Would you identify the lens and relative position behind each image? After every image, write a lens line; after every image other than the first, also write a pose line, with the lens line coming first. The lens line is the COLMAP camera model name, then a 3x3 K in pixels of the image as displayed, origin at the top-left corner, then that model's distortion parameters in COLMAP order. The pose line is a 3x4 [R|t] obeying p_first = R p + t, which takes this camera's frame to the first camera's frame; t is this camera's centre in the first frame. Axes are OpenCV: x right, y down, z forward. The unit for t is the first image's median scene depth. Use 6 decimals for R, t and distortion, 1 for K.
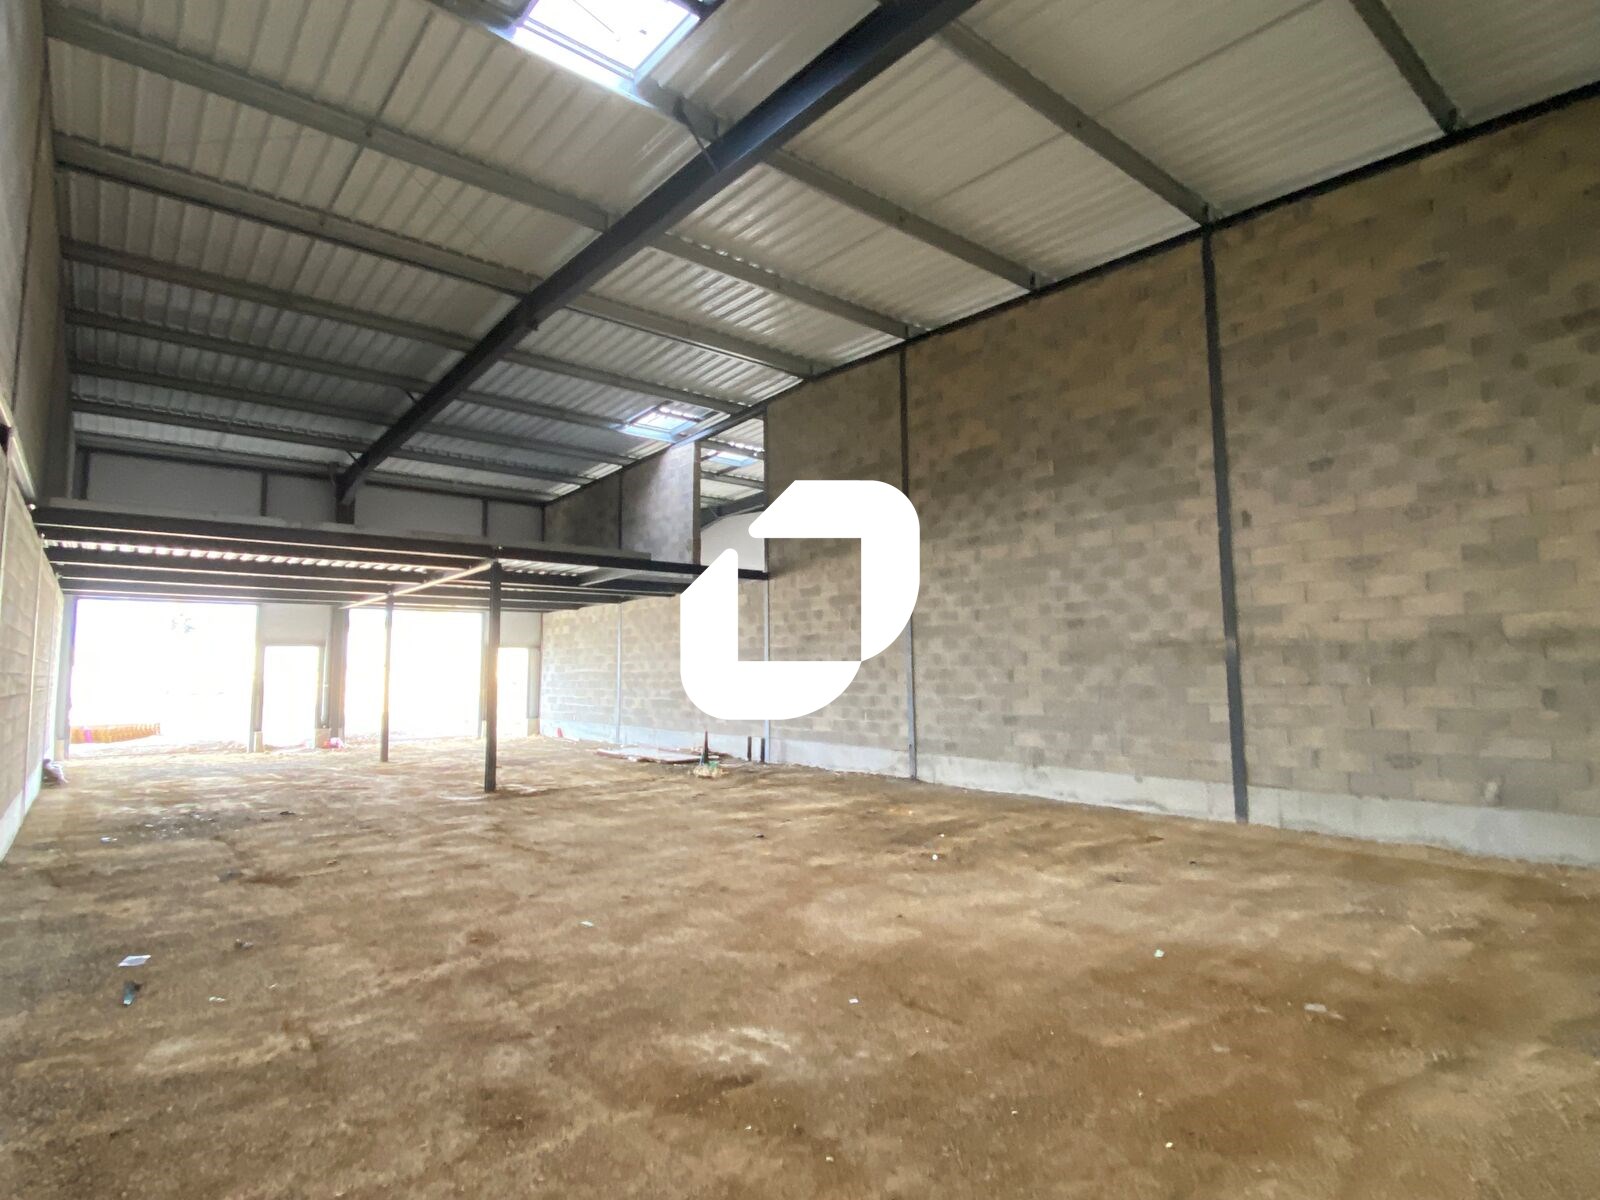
lens RADIAL K [[835.3, 0, 795.6], [0, 835.3, 578.6], [0, 0, 1]] dist [-0.004911, -0.007265]
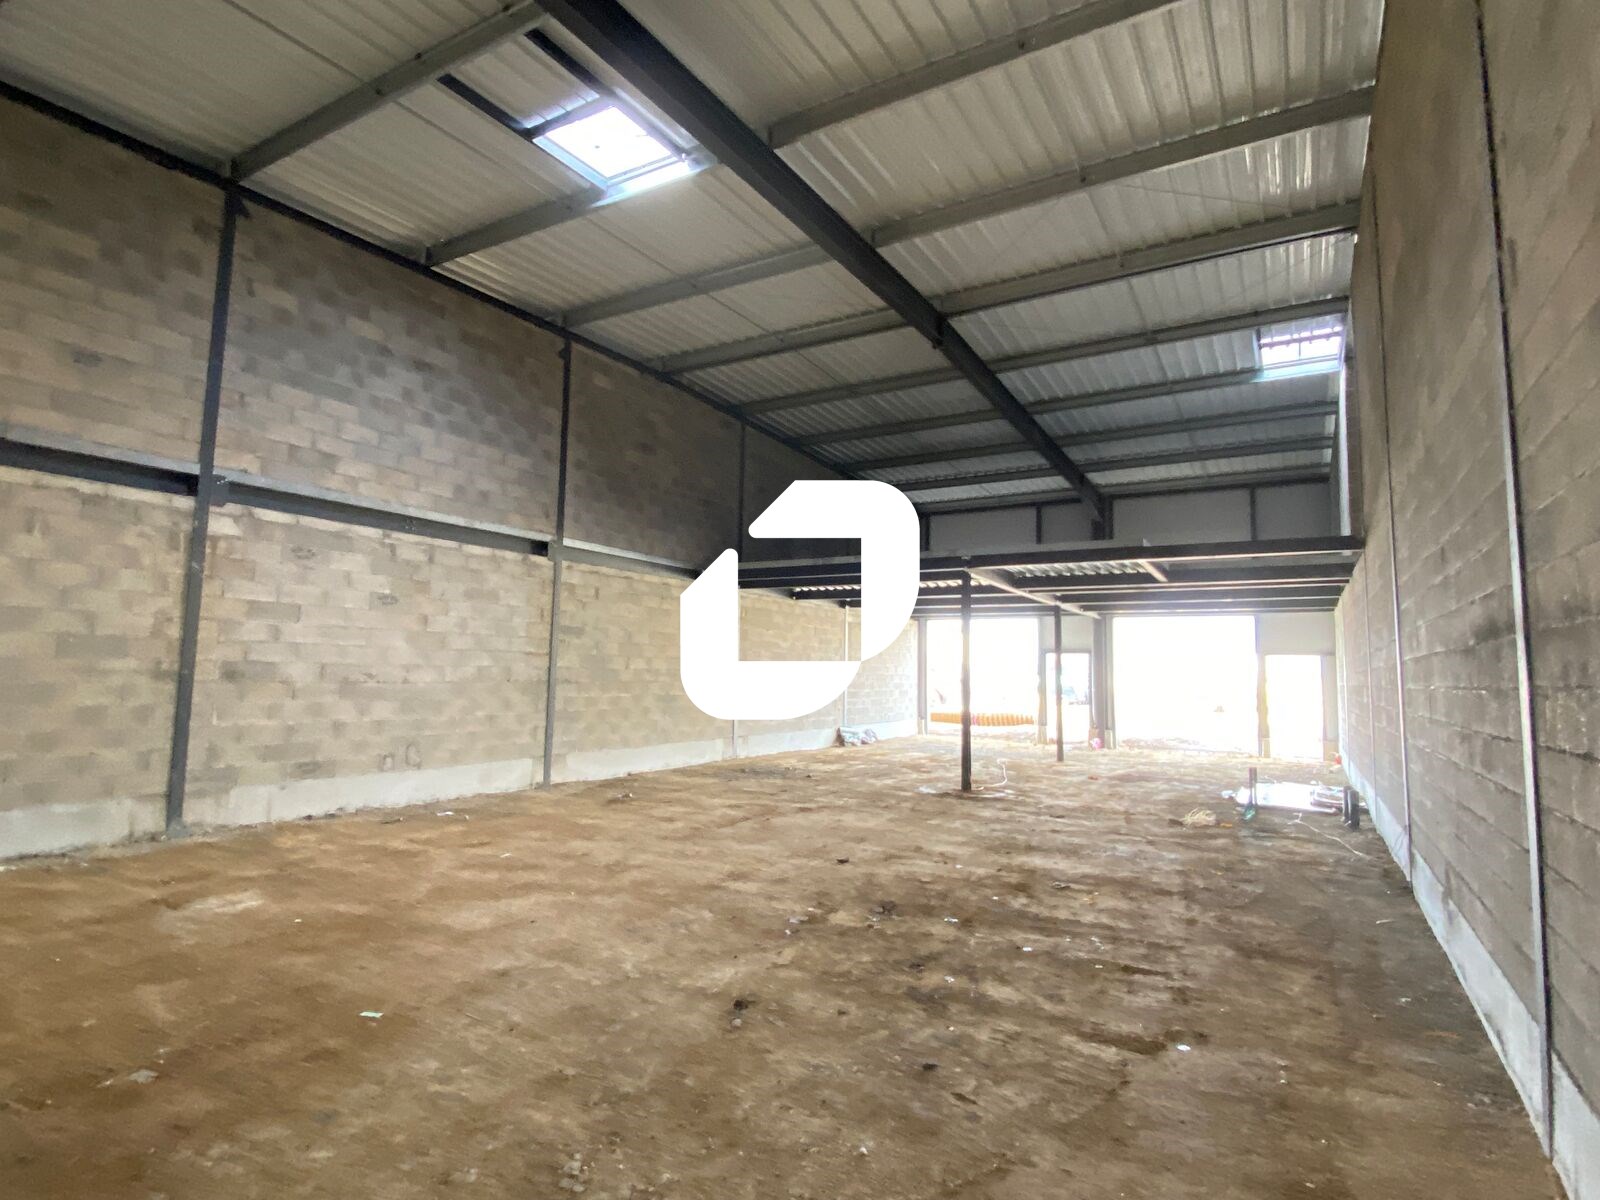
lens RADIAL K [[835.3, 0, 798.4], [0, 835.3, 590.2], [0, 0, 1]] dist [-0.004911, -0.007265]
pose [[0.345203, -0.085333, -0.934640, 0.599858], [0.088057, 0.994410, -0.058267, 0.049404], [0.934388, -0.062188, 0.350788, 0.486835]]
